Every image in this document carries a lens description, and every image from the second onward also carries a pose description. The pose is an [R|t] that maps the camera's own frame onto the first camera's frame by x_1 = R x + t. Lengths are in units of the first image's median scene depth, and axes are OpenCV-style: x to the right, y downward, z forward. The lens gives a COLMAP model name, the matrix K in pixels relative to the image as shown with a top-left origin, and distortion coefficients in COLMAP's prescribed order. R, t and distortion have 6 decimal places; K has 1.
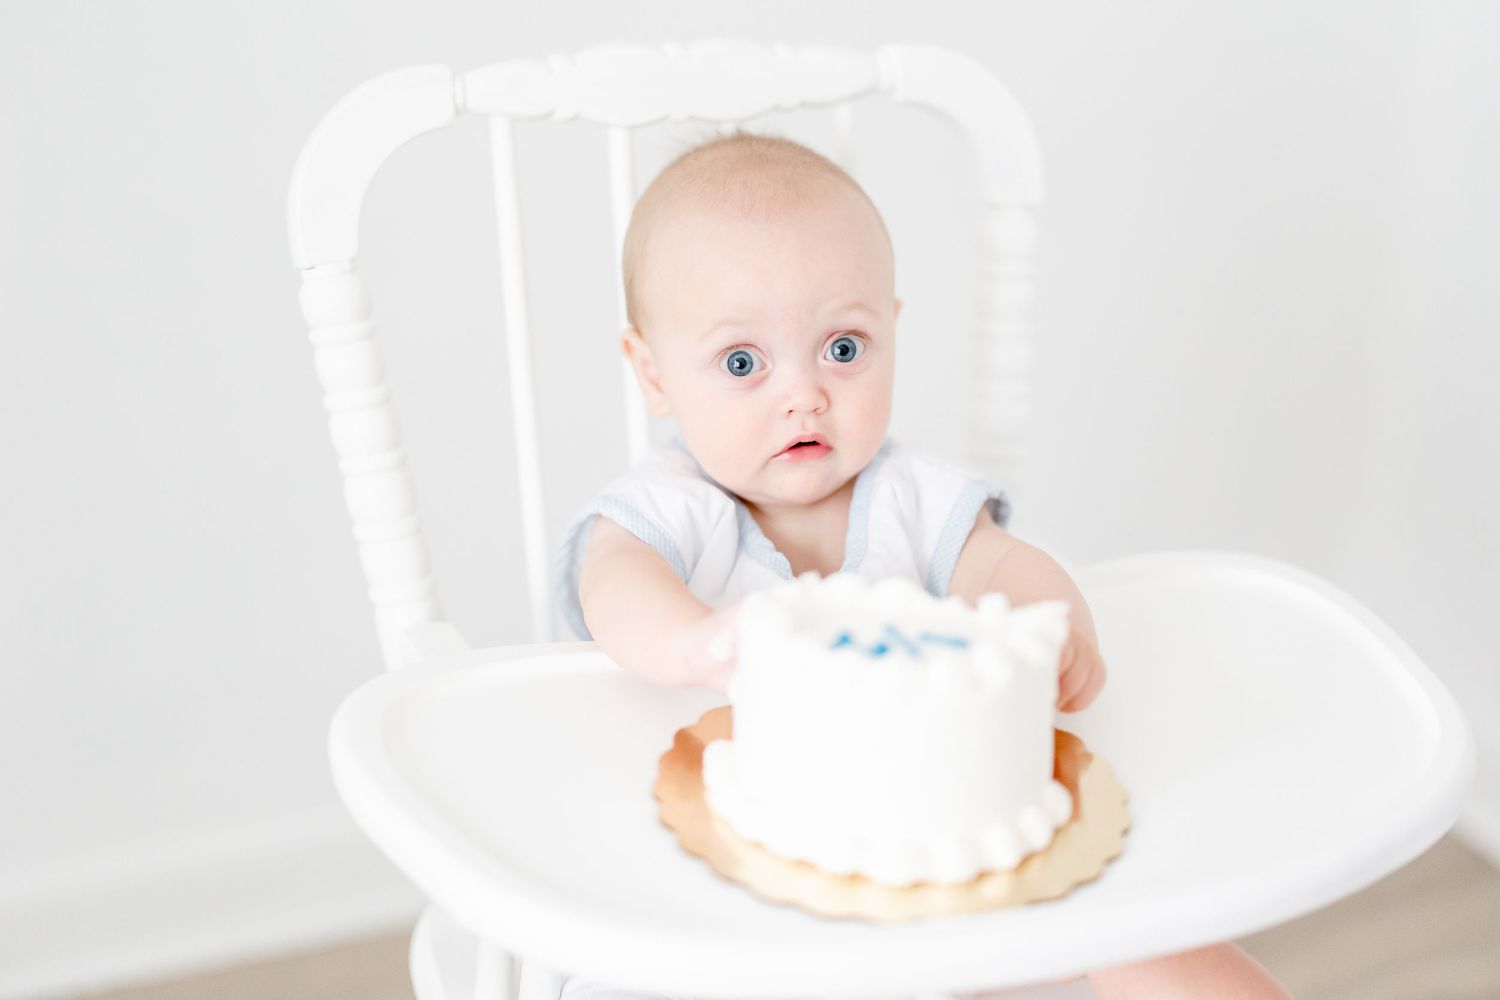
lens RADIAL K [[2022.2, 0, 747.4], [0, 2022.2, 503.9], [0, 0, 1]] dist [-0.010963, 0.000000]
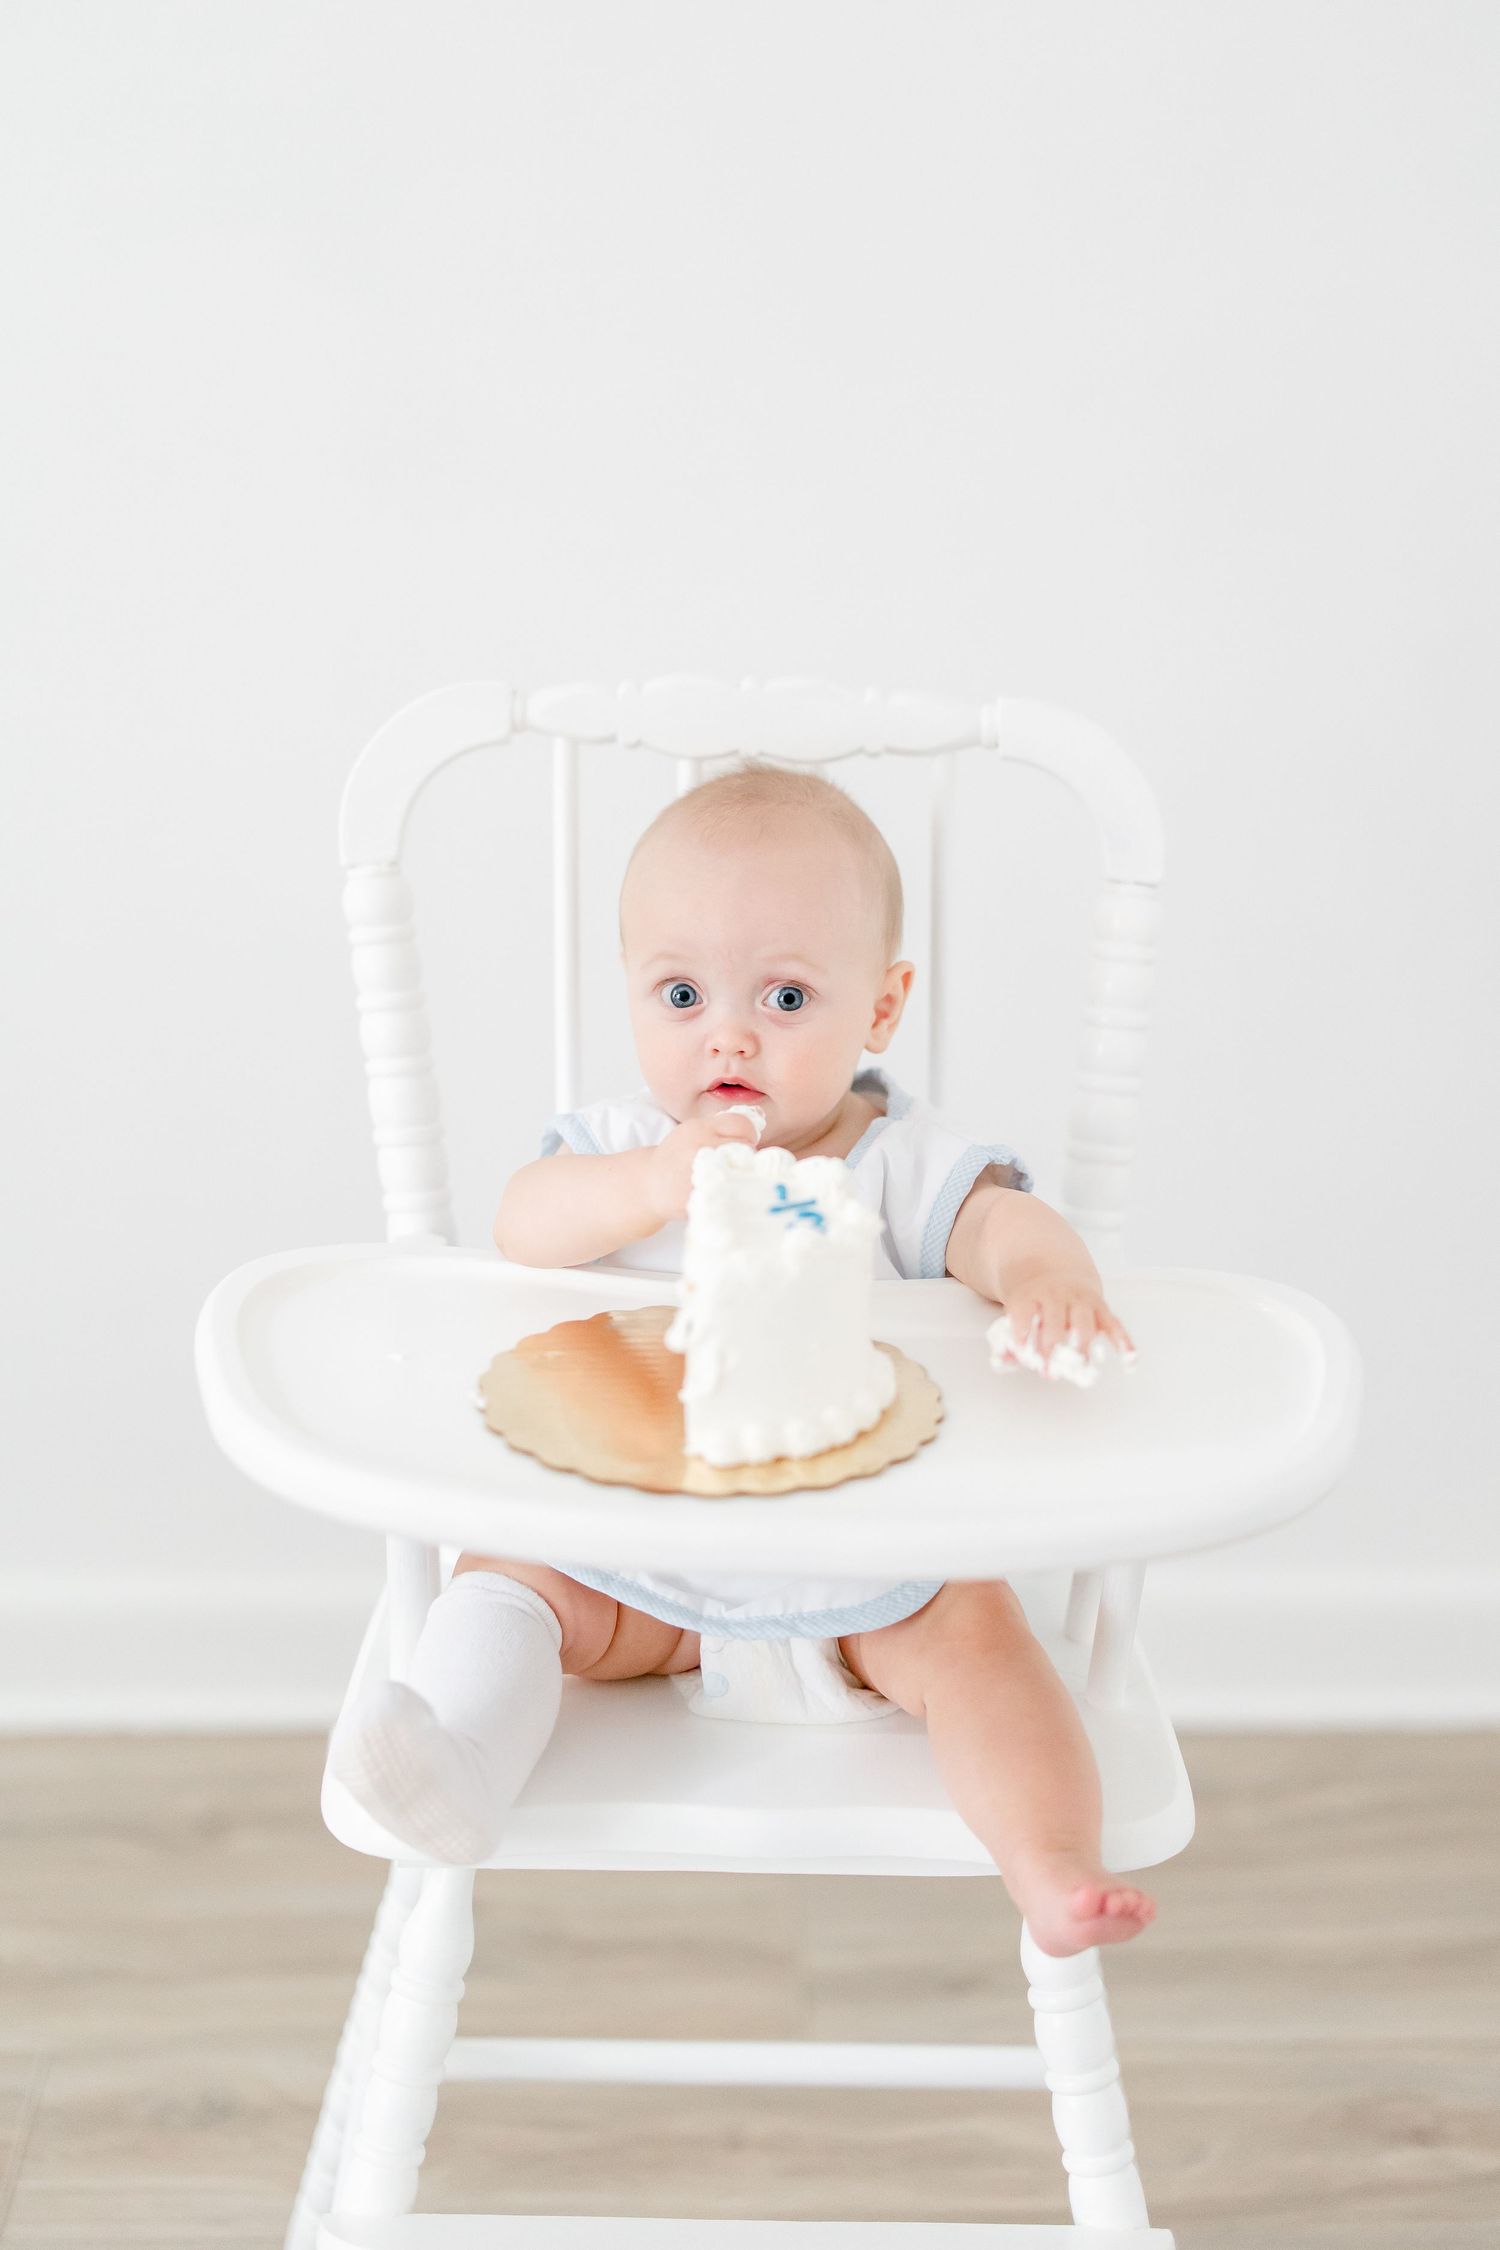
lens RADIAL K [[3033.3, 0, 746.2], [0, 3033.3, 1132.9], [0, 0, 1]] dist [-0.010963, 0.000000]
pose [[0.930117, 0.123846, -0.345752, 0.504597], [-0.145221, 0.988725, -0.036510, 0.041477], [0.337332, 0.084169, 0.937615, -0.345879]]
